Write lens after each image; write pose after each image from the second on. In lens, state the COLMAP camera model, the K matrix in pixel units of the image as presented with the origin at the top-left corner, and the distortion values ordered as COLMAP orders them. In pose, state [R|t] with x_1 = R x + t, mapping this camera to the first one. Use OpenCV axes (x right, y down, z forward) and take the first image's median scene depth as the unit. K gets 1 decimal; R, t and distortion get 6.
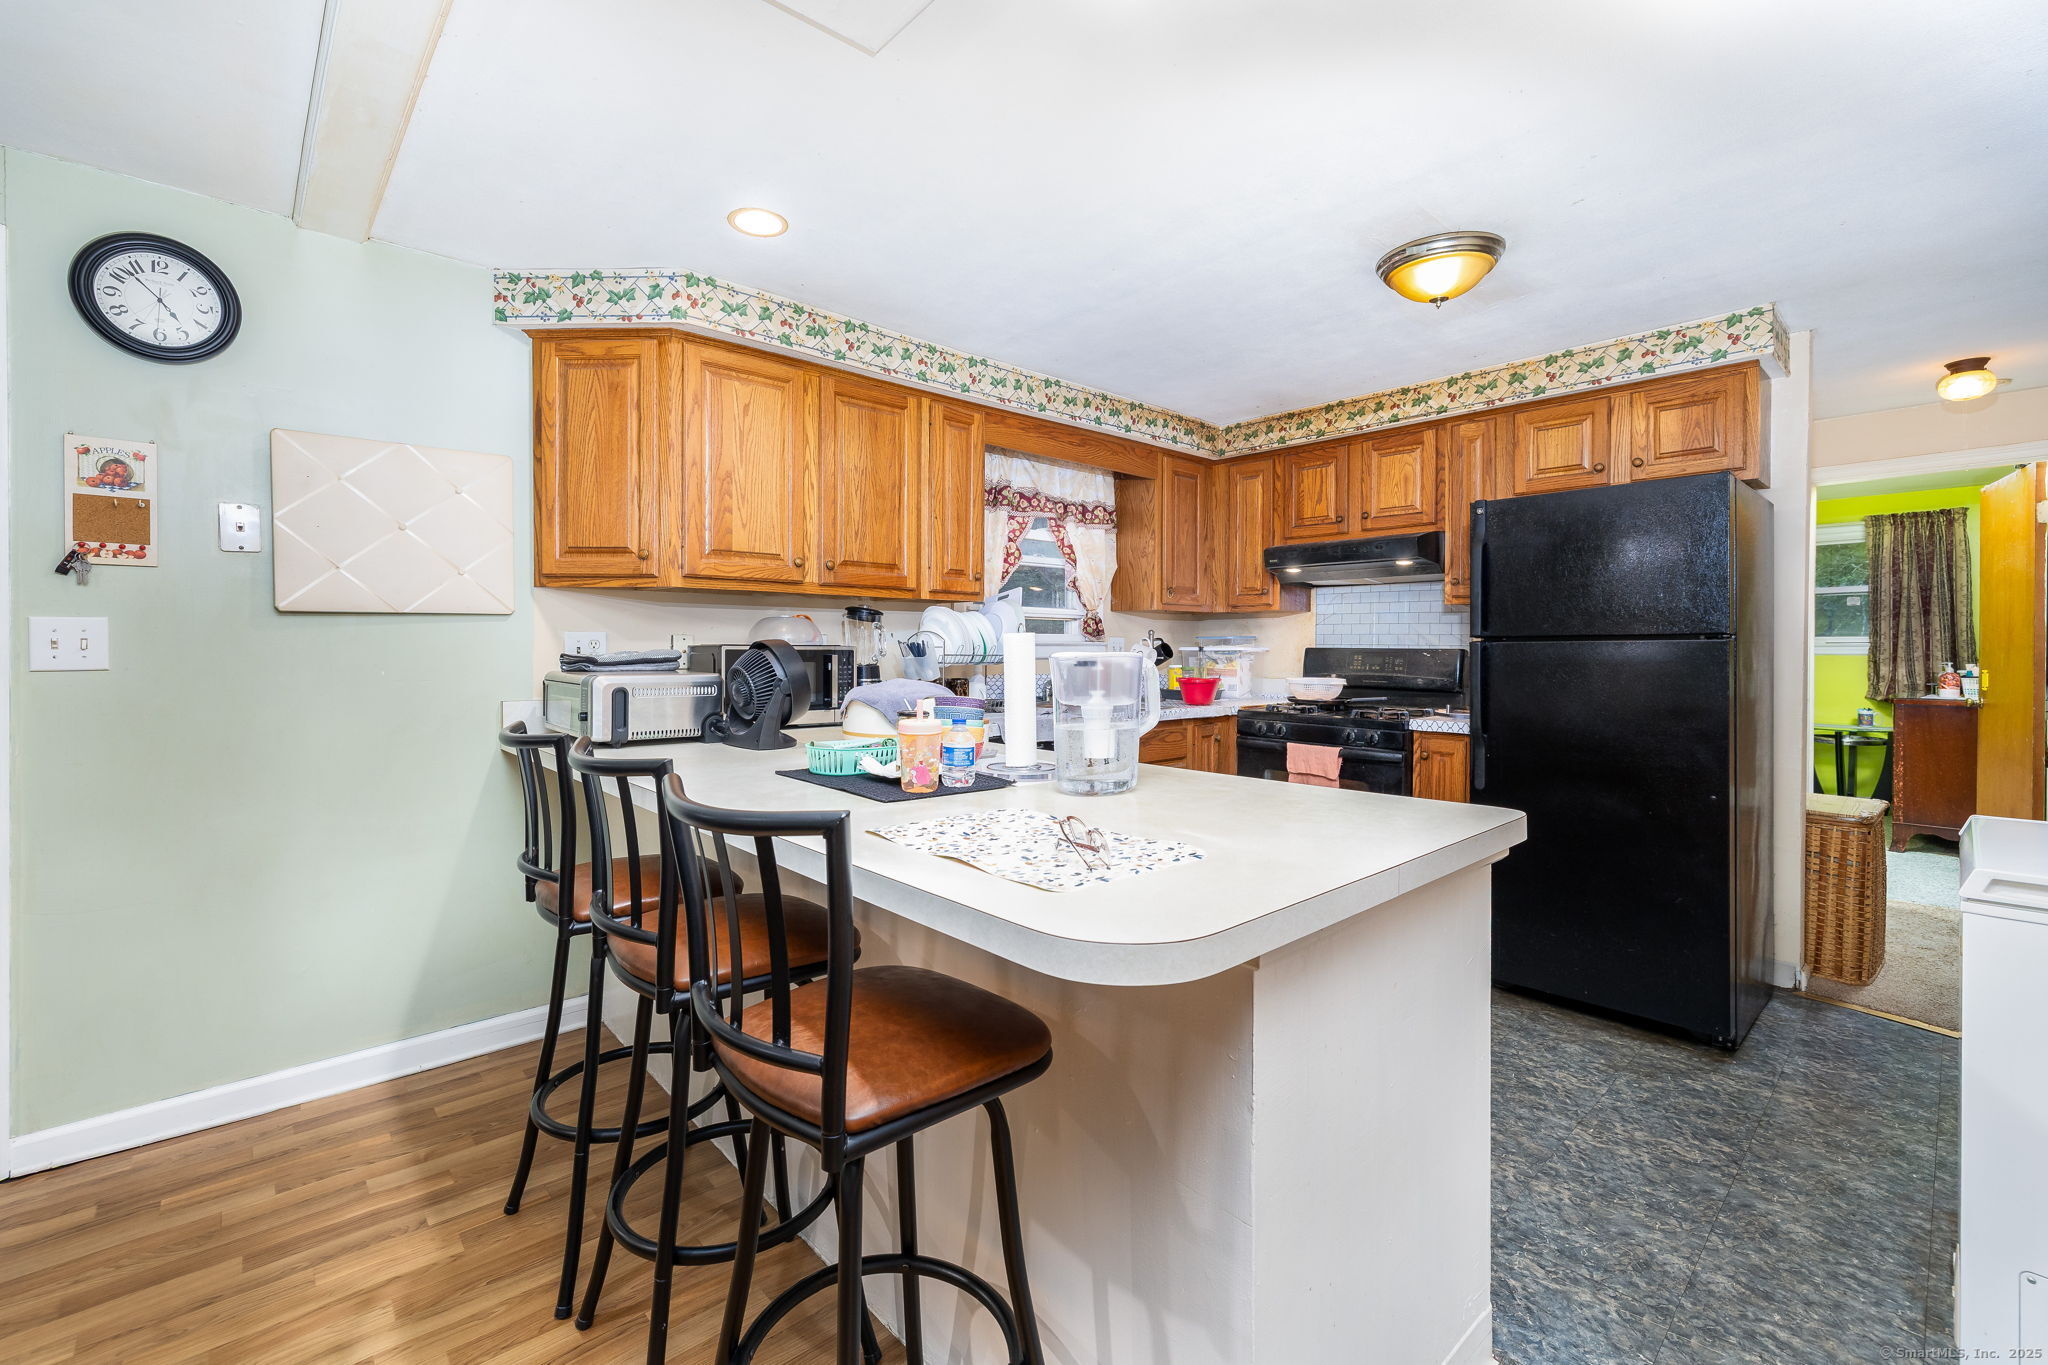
lens RADIAL K [[876.0, 0, 1019.4], [0, 876.0, 650.4], [0, 0, 1]] dist [-0.001145, -0.000208]
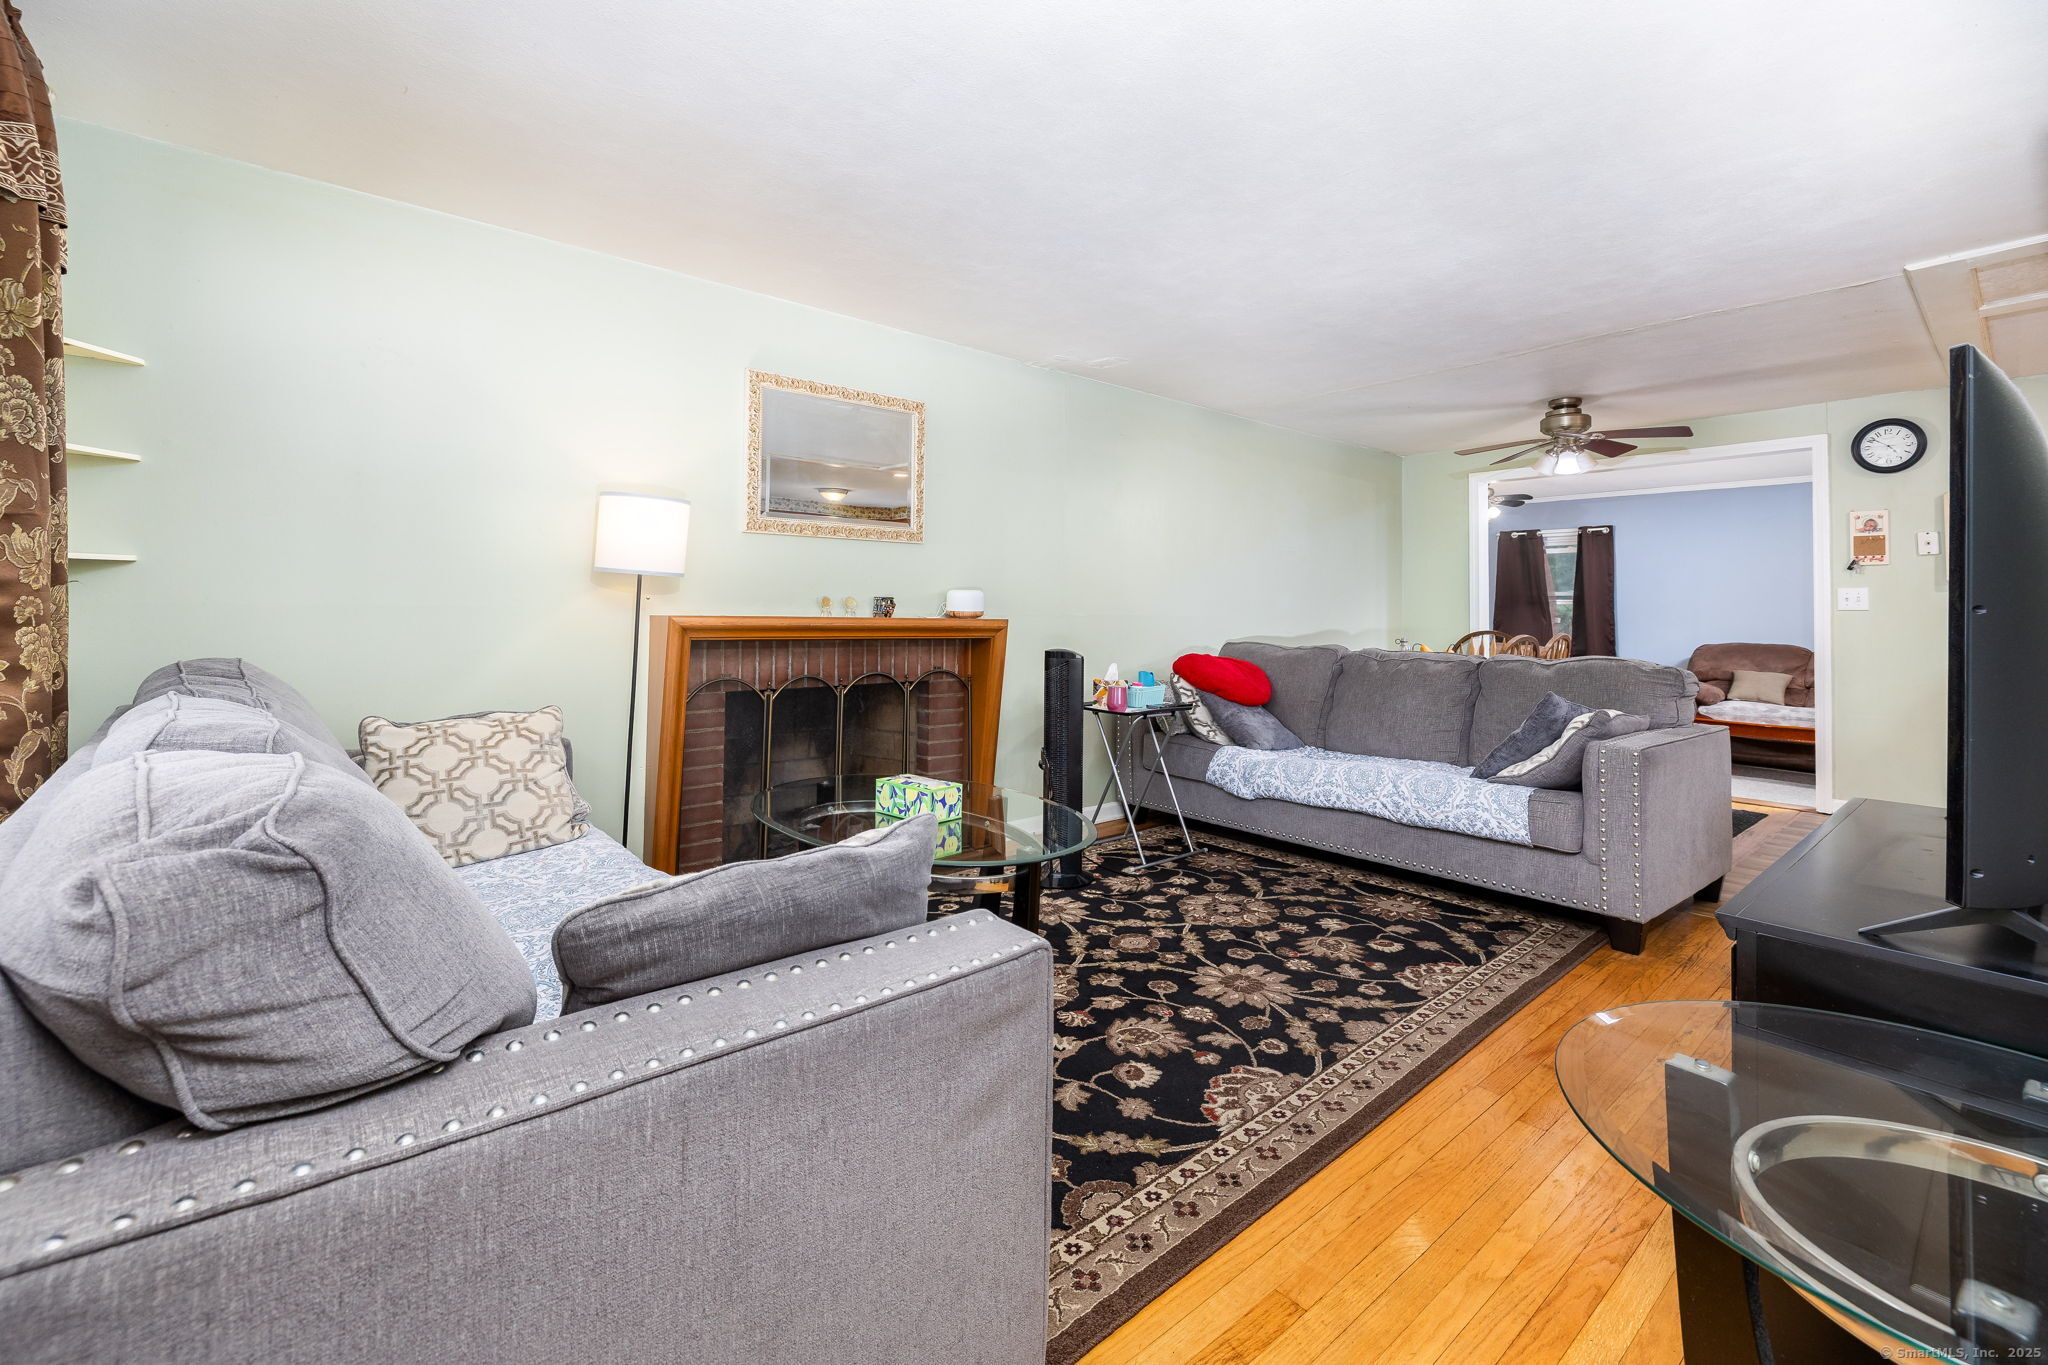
lens RADIAL K [[867.0, 0, 1015.6], [0, 867.0, 589.3], [0, 0, 1]] dist [-0.000953, -0.000576]
pose [[-0.045738, -0.024229, -0.998660, 1.352687], [-0.009360, 0.999672, -0.023825, 0.042472], [0.998910, 0.008258, -0.045950, -1.153114]]
